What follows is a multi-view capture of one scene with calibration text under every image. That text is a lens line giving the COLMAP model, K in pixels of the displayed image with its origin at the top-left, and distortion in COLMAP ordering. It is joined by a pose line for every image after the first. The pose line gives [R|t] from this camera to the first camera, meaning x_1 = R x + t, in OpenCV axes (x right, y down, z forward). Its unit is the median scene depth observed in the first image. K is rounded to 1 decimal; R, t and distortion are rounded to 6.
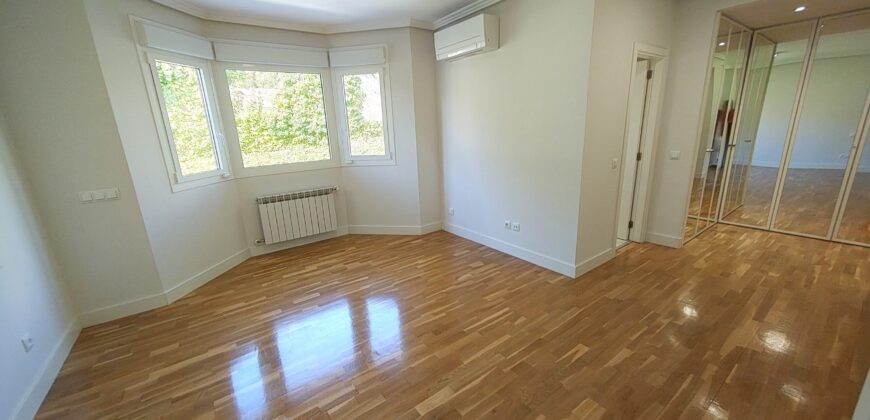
lens RADIAL K [[325.3, 0, 434.3], [0, 325.3, 209.8], [0, 0, 1]] dist [0.000841, -0.000001]
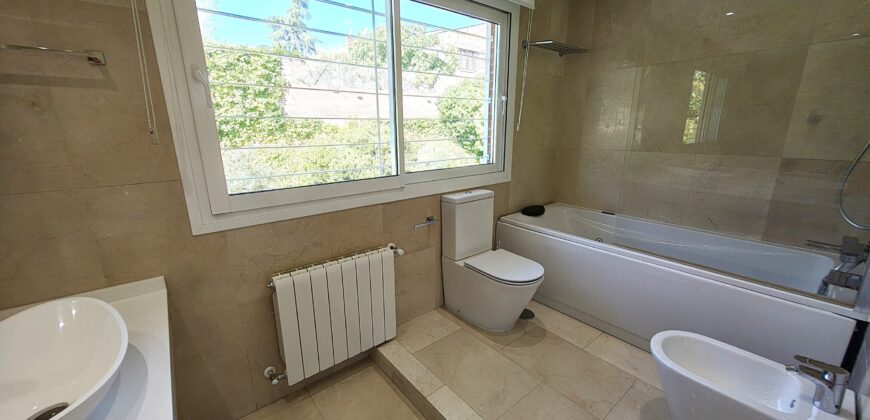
lens RADIAL K [[325.3, 0, 433.5], [0, 325.3, 210.6], [0, 0, 1]] dist [0.000841, -0.000001]
pose [[0.998000, 0.021052, 0.059600, 0.097090], [-0.020609, 0.999755, -0.008047, -0.062220], [-0.059755, 0.006802, 0.998190, 0.238721]]
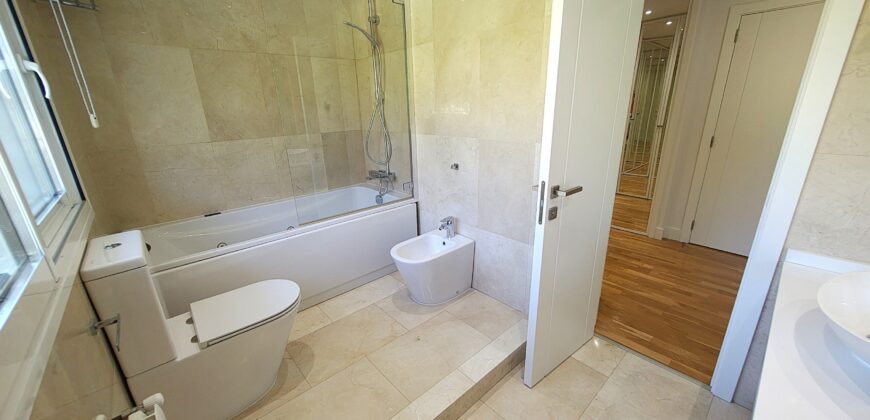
lens RADIAL K [[325.3, 0, 433.8], [0, 325.3, 209.2], [0, 0, 1]] dist [0.000841, -0.000001]
pose [[-0.096118, -0.260690, 0.960626, 0.045015], [0.287805, 0.916592, 0.277537, -0.078365], [-0.952853, 0.303149, -0.013073, 0.305244]]
